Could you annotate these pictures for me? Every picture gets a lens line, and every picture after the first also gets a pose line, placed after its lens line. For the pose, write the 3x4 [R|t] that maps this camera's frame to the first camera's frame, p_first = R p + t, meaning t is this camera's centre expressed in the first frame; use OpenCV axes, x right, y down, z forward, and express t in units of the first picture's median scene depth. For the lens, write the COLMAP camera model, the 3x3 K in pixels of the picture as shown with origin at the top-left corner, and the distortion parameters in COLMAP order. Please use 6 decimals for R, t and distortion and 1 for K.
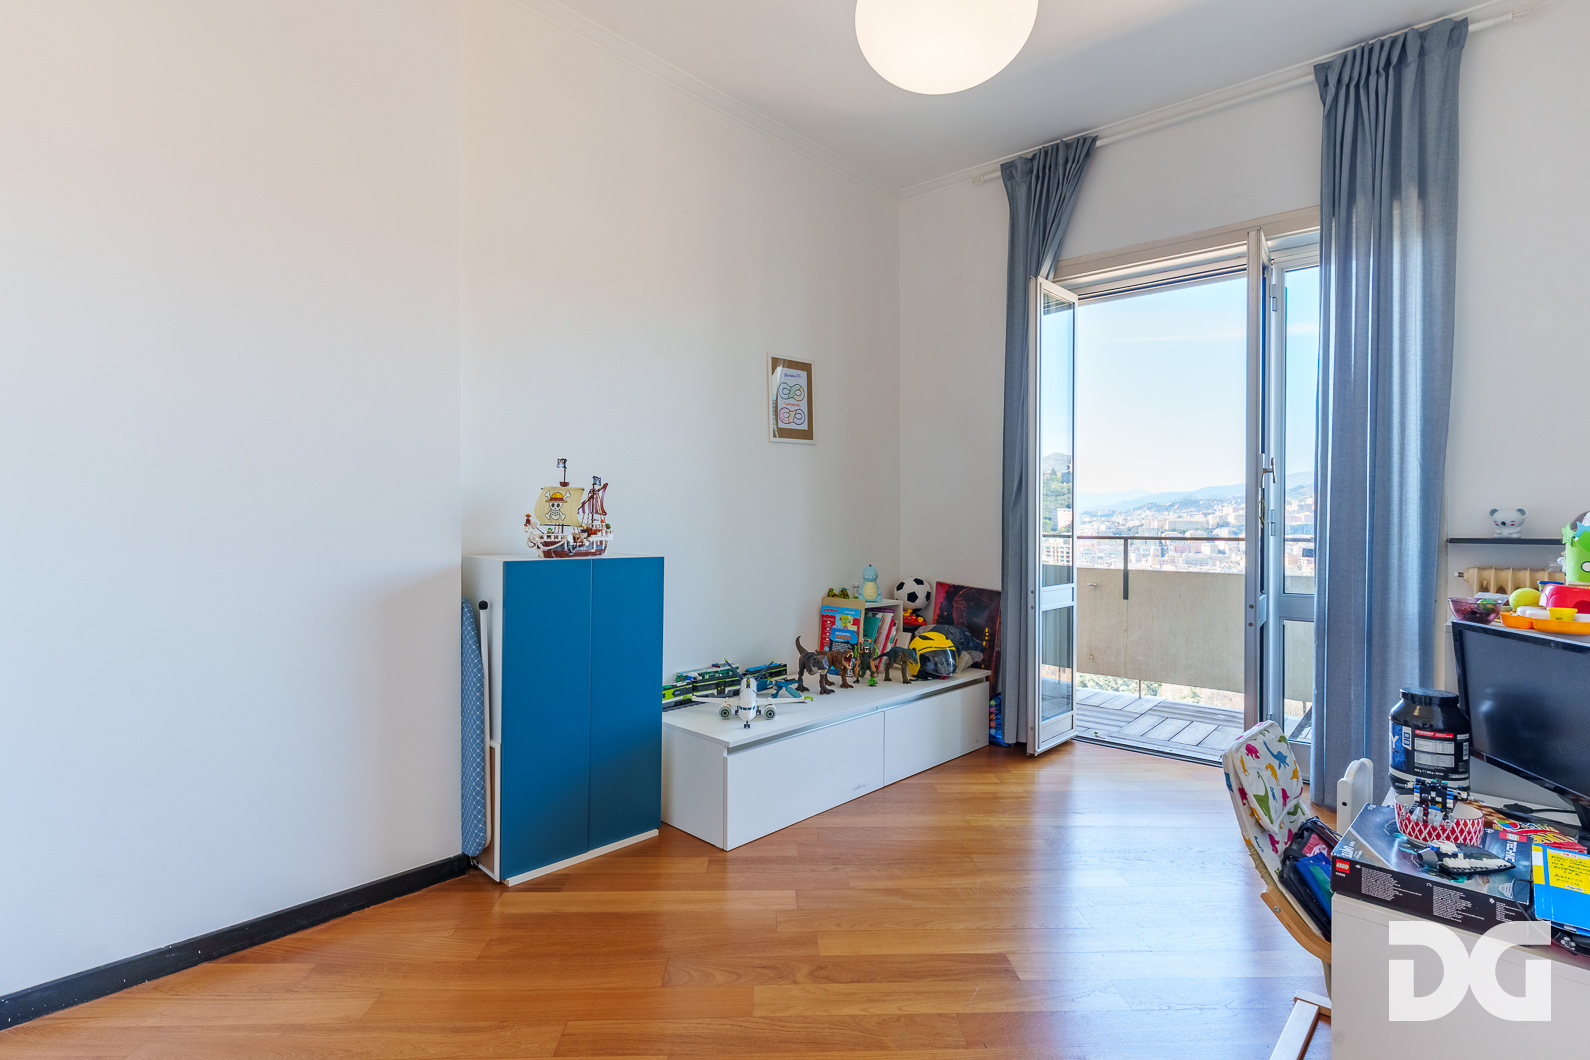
lens RADIAL K [[759.1, 0, 795.7], [0, 759.1, 533.6], [0, 0, 1]] dist [0.004320, -0.000290]
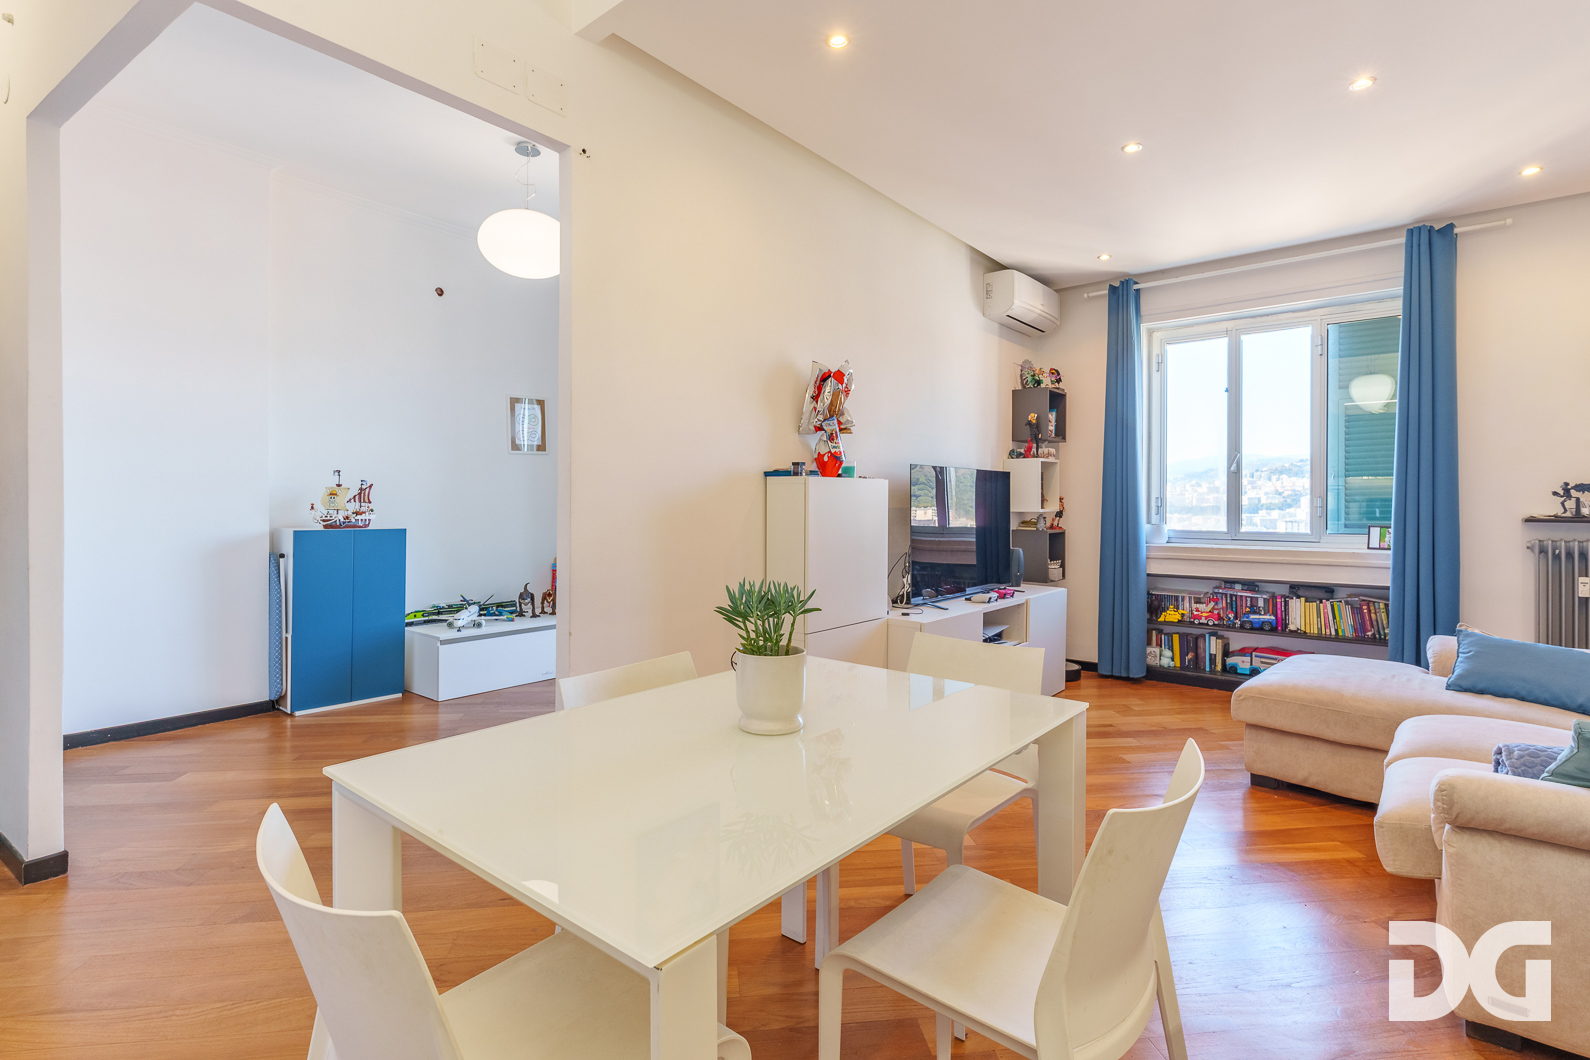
lens RADIAL K [[759.1, 0, 789.4], [0, 759.1, 508.7], [0, 0, 1]] dist [0.004320, -0.000290]
pose [[0.996881, -0.000404, 0.078914, 0.525314], [0.001004, 0.999971, -0.007560, 0.000449], [-0.078908, 0.007616, 0.996853, -0.715154]]
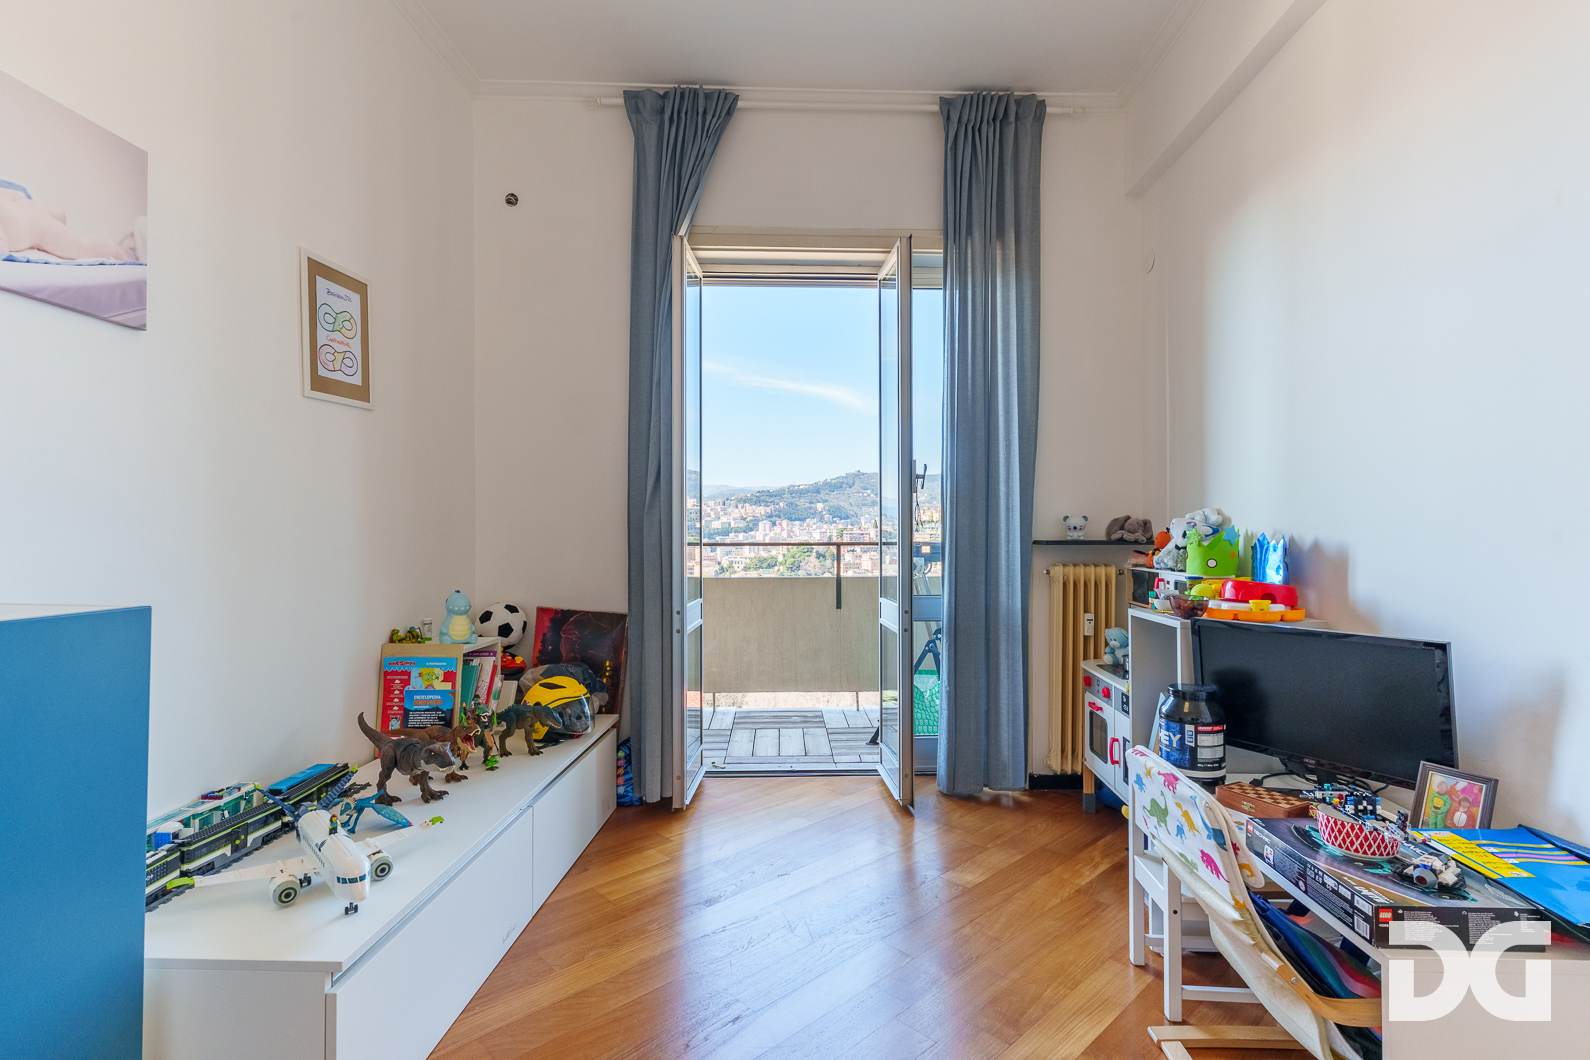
lens RADIAL K [[759.1, 0, 799.9], [0, 759.1, 524.8], [0, 0, 1]] dist [0.004320, -0.000290]
pose [[0.746888, -0.001294, 0.664948, -0.185280], [0.014050, 0.999806, -0.013836, -0.007268], [-0.664801, 0.019677, 0.746761, 0.381126]]
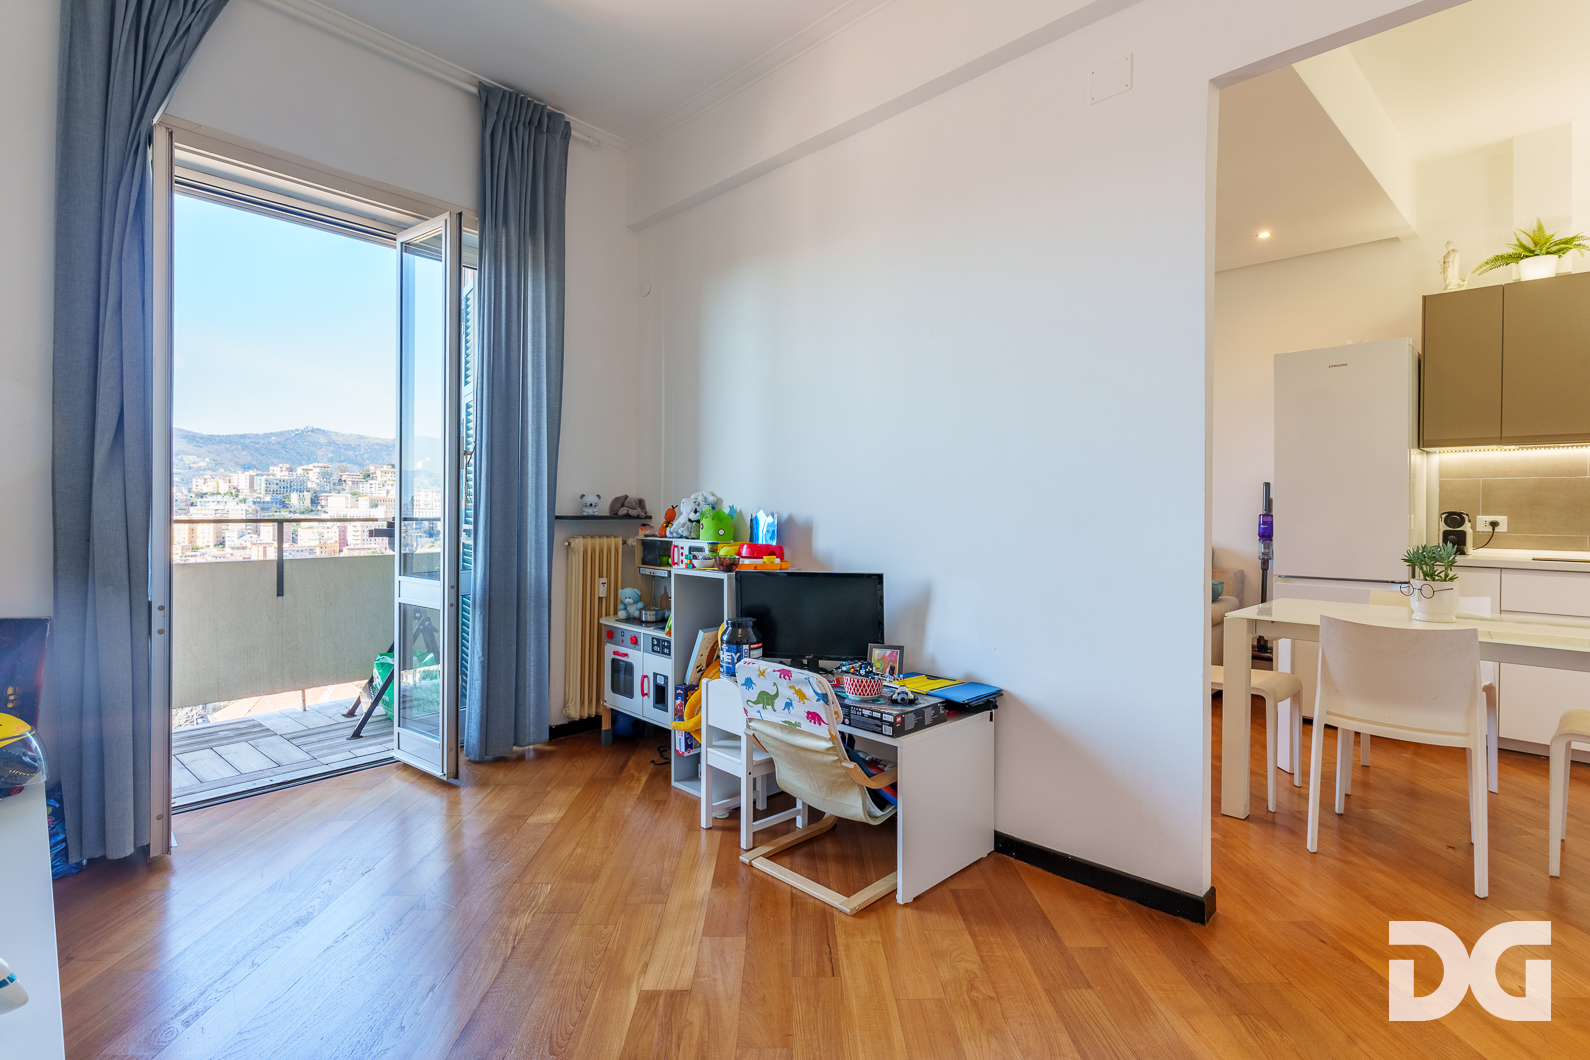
lens RADIAL K [[759.1, 0, 803.0], [0, 759.1, 514.3], [0, 0, 1]] dist [0.004320, -0.000290]
pose [[0.017081, -0.012252, 0.999779, -0.434976], [0.007316, 0.999900, 0.012129, -0.009828], [-0.999827, 0.007108, 0.017169, 0.571467]]
